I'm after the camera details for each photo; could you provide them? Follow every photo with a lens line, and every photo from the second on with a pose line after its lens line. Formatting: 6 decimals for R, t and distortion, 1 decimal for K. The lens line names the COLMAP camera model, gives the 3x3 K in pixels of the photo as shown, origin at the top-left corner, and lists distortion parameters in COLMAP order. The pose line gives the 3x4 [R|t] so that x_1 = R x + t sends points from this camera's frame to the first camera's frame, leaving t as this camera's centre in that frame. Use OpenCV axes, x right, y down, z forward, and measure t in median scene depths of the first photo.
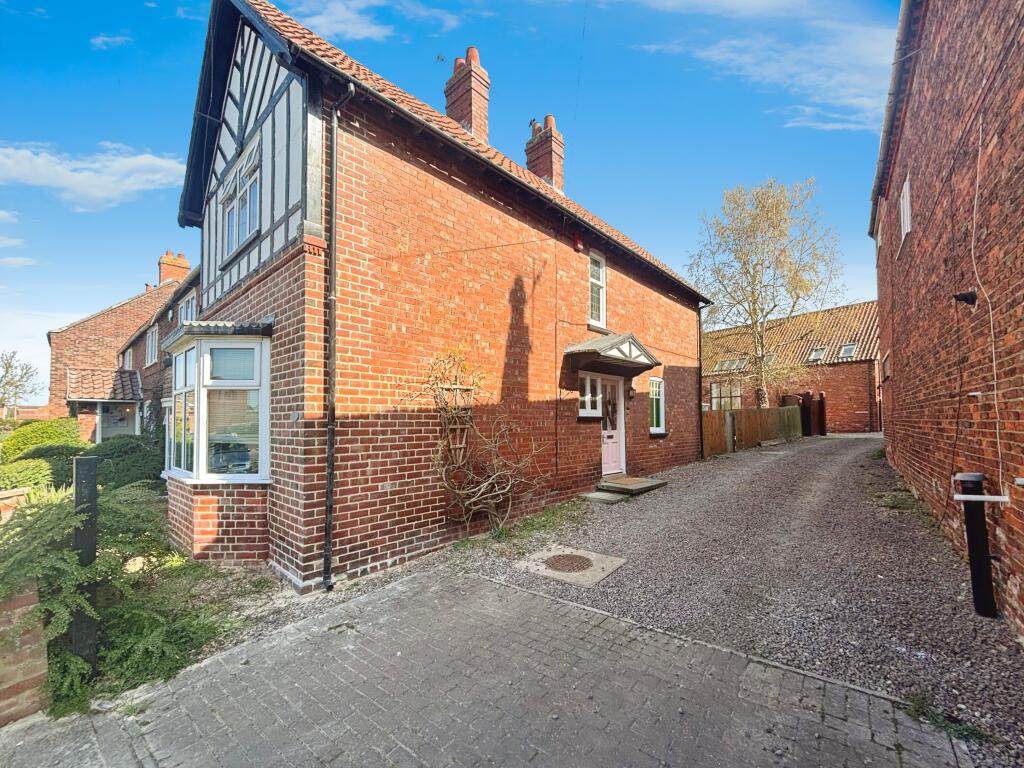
lens RADIAL K [[425.7, 0, 511.8], [0, 425.7, 404.3], [0, 0, 1]] dist [-0.009605, -0.000112]
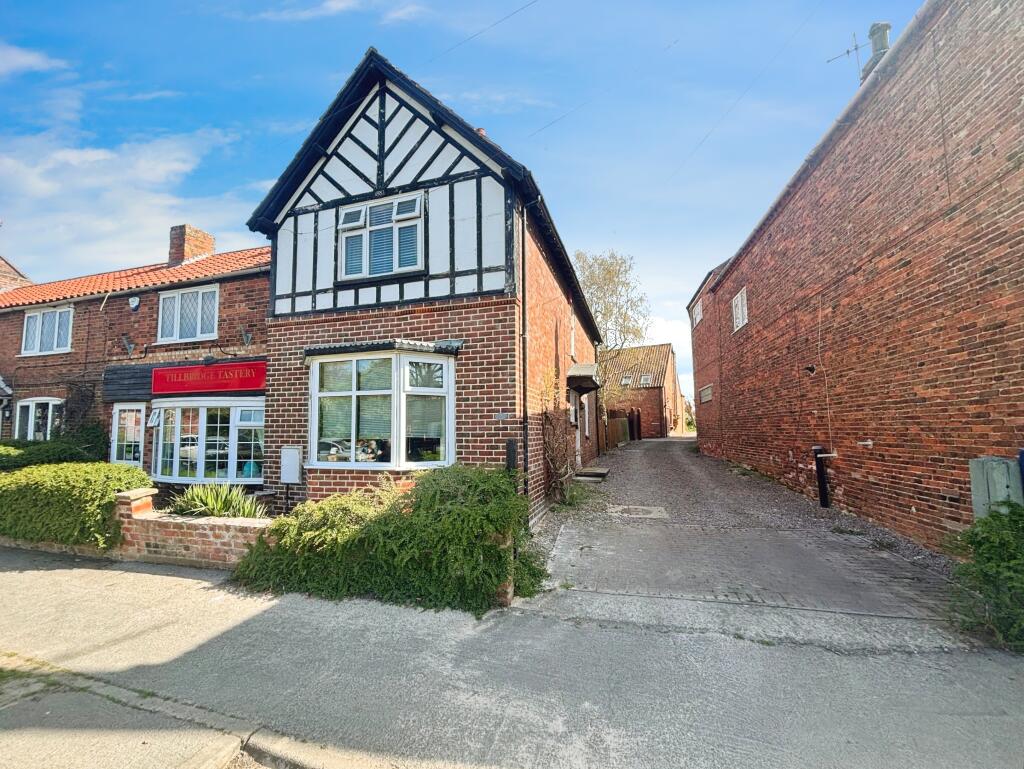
lens RADIAL K [[414.9, 0, 512.0], [0, 414.9, 384.5], [0, 0, 1]] dist [-0.001631, 0.000044]
pose [[0.905983, 0.050618, 0.420276, -0.956574], [-0.019881, 0.996817, -0.077200, 0.025025], [-0.422846, 0.061586, 0.904106, -0.243620]]
